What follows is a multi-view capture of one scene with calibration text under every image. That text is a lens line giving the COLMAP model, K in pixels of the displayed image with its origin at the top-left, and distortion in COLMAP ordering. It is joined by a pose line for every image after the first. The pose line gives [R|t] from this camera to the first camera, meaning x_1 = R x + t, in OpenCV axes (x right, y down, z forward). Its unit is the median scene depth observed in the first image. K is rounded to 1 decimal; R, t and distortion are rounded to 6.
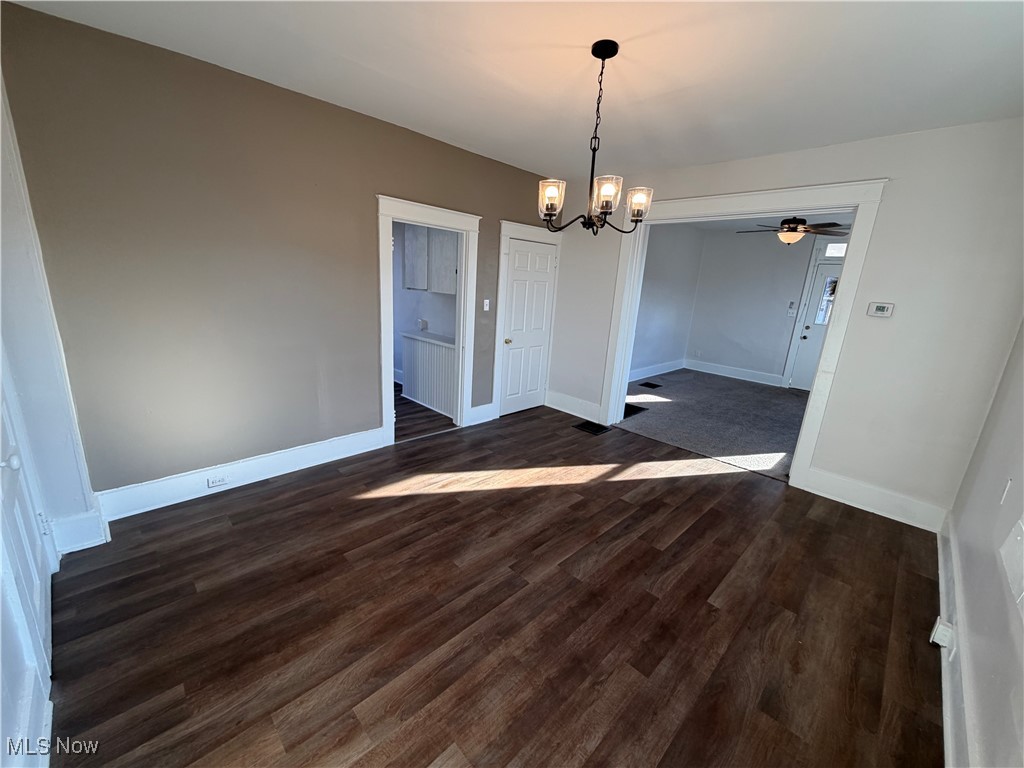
lens RADIAL K [[407.4, 0, 509.0], [0, 407.4, 382.9], [0, 0, 1]] dist [-0.001618, 0.000108]
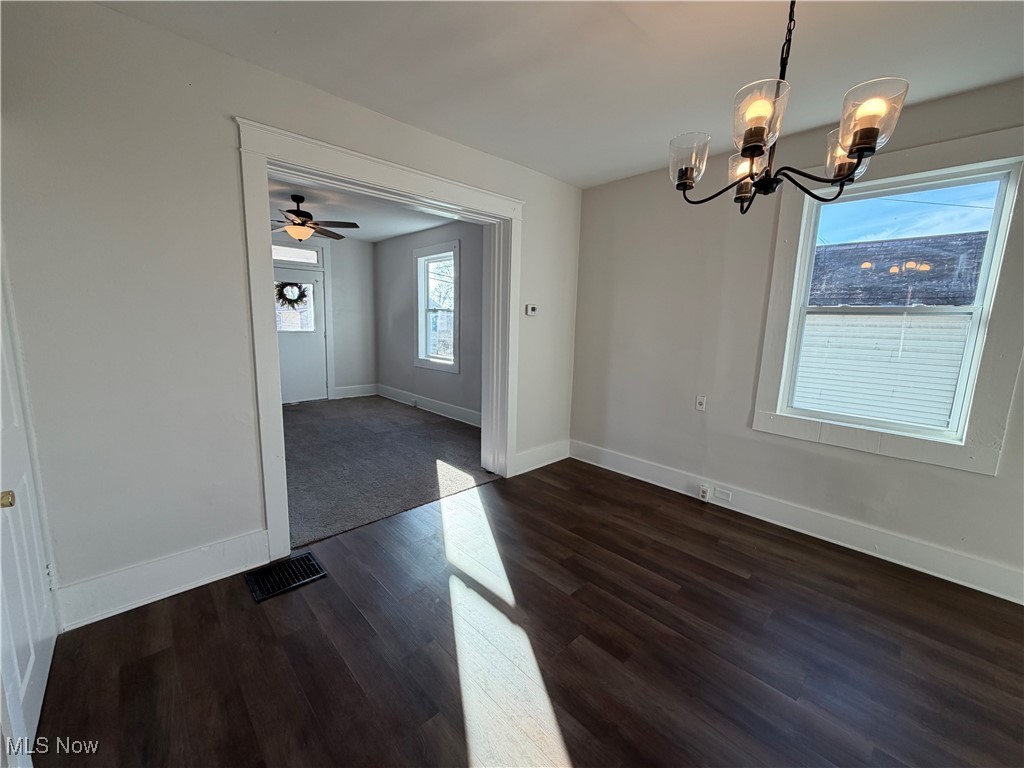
lens RADIAL K [[407.4, 0, 509.0], [0, 407.4, 382.9], [0, 0, 1]] dist [-0.001618, 0.000108]
pose [[0.025172, -0.214059, 0.976496, -0.346551], [0.224123, 0.953149, 0.203164, -0.237446], [-0.974236, 0.213742, 0.071969, 1.030634]]
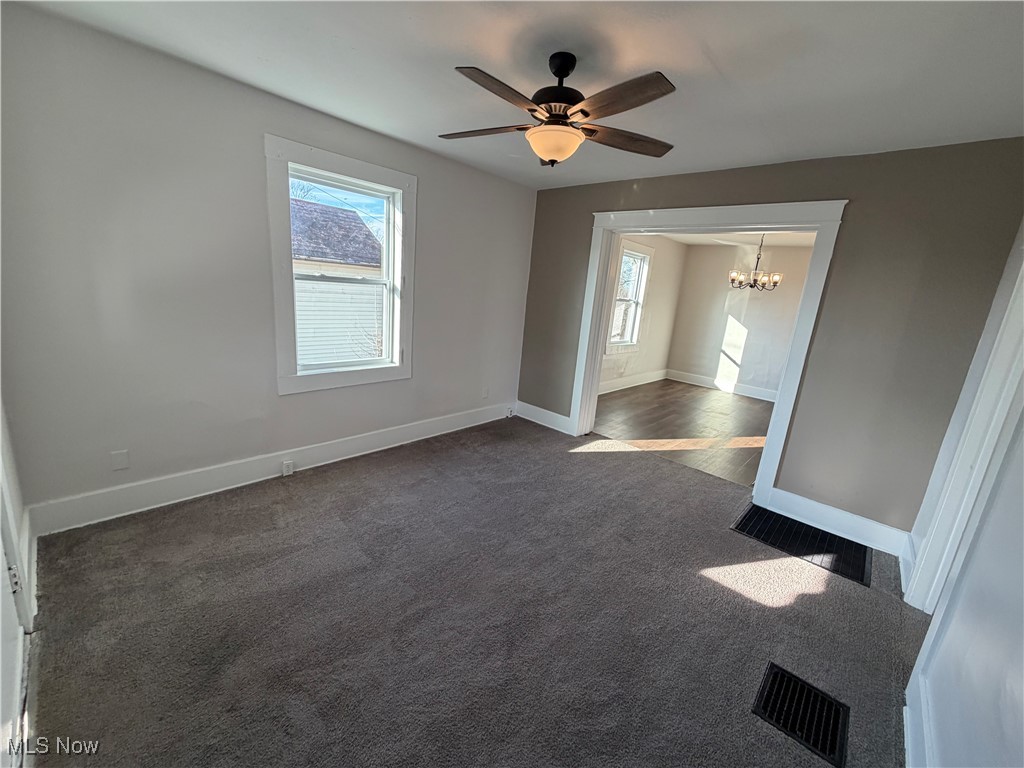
lens RADIAL K [[407.4, 0, 509.0], [0, 407.4, 382.9], [0, 0, 1]] dist [-0.001618, 0.000108]
pose [[-0.988805, -0.133378, -0.066894, 1.296002], [-0.149189, 0.875795, 0.459049, -0.587475], [-0.002642, 0.463890, -0.885889, 2.577092]]
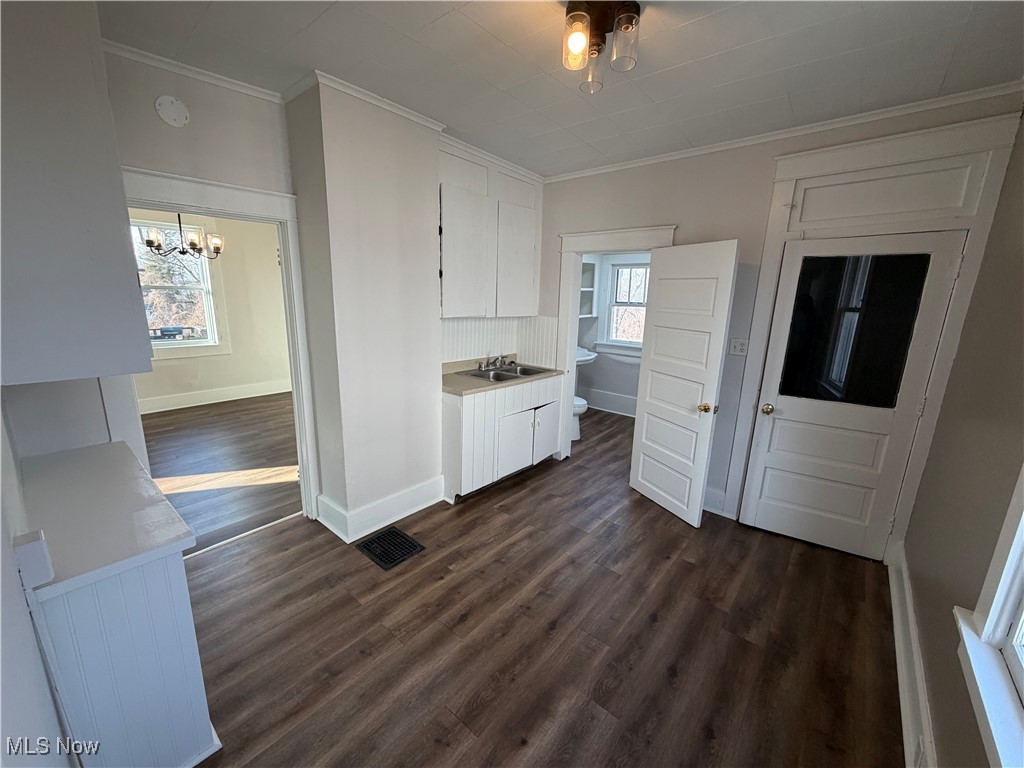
lens RADIAL K [[407.4, 0, 509.0], [0, 407.4, 382.9], [0, 0, 1]] dist [-0.001618, 0.000108]
pose [[-0.993067, -0.065193, -0.097813, -0.741920], [-0.102332, 0.888926, 0.446474, -0.579284], [0.057842, 0.453389, -0.889434, 2.079921]]
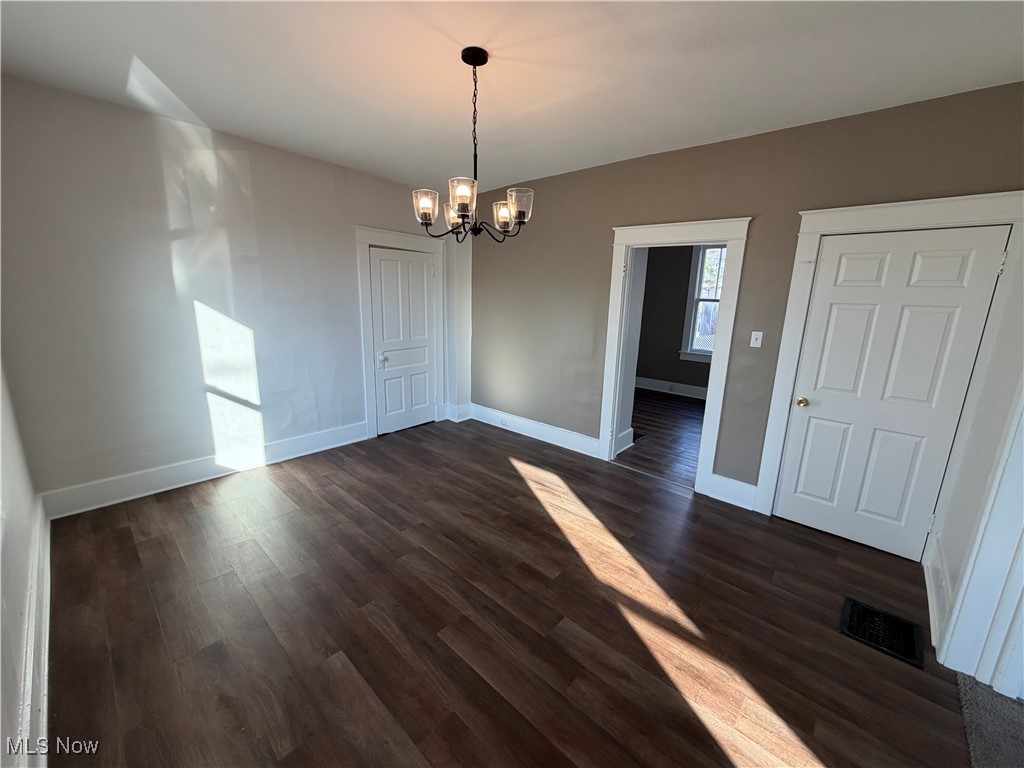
lens RADIAL K [[407.4, 0, 509.0], [0, 407.4, 382.9], [0, 0, 1]] dist [-0.001618, 0.000108]
pose [[0.052716, 0.156819, -0.986219, 0.900470], [-0.272355, 0.952410, 0.136885, -0.145635], [0.960752, 0.261386, 0.092918, 0.799567]]
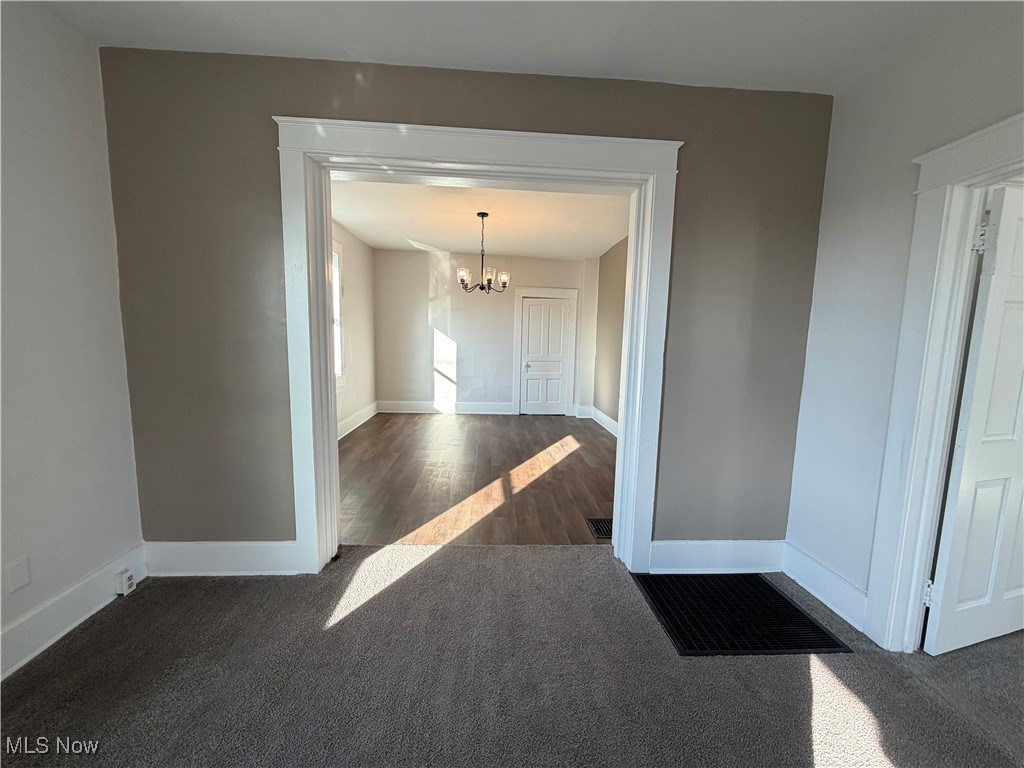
lens RADIAL K [[407.4, 0, 509.0], [0, 407.4, 382.9], [0, 0, 1]] dist [-0.001618, 0.000108]
pose [[-0.661648, 0.015024, -0.749664, 1.244836], [-0.245294, 0.940449, 0.235342, -0.339094], [0.708557, 0.339601, -0.618561, 1.895649]]
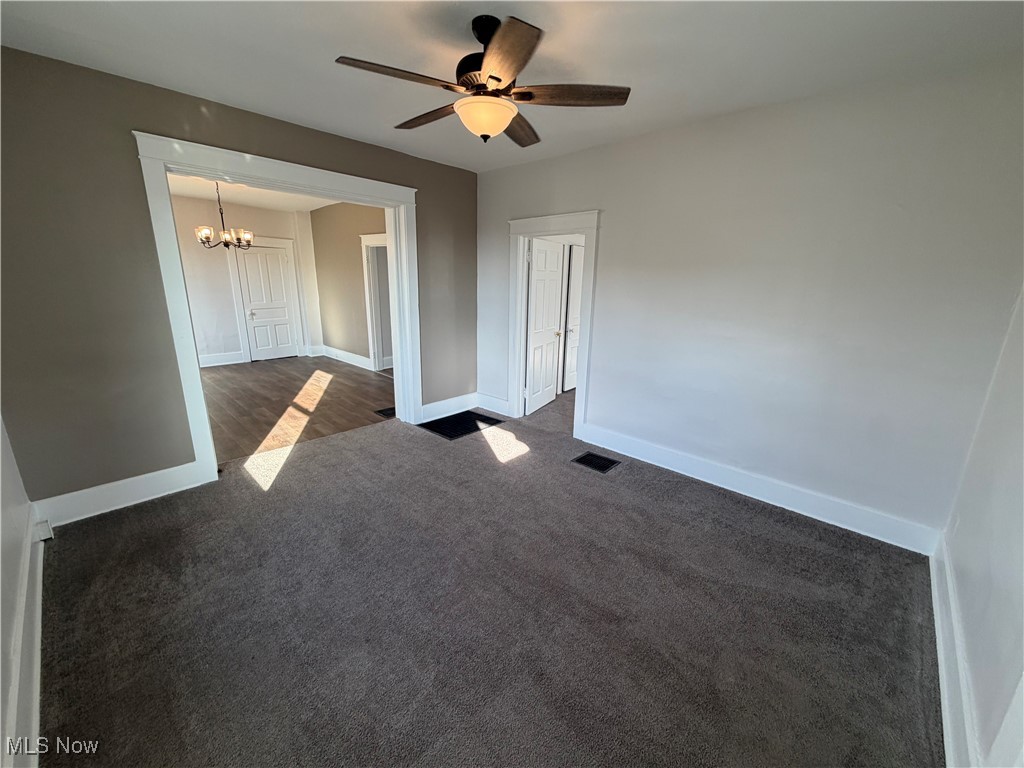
lens RADIAL K [[407.4, 0, 509.0], [0, 407.4, 382.9], [0, 0, 1]] dist [-0.001618, 0.000108]
pose [[0.035858, 0.198024, -0.979541, 1.942647], [-0.265661, 0.946793, 0.181678, -0.365677], [0.963399, 0.253711, 0.086557, 1.861813]]
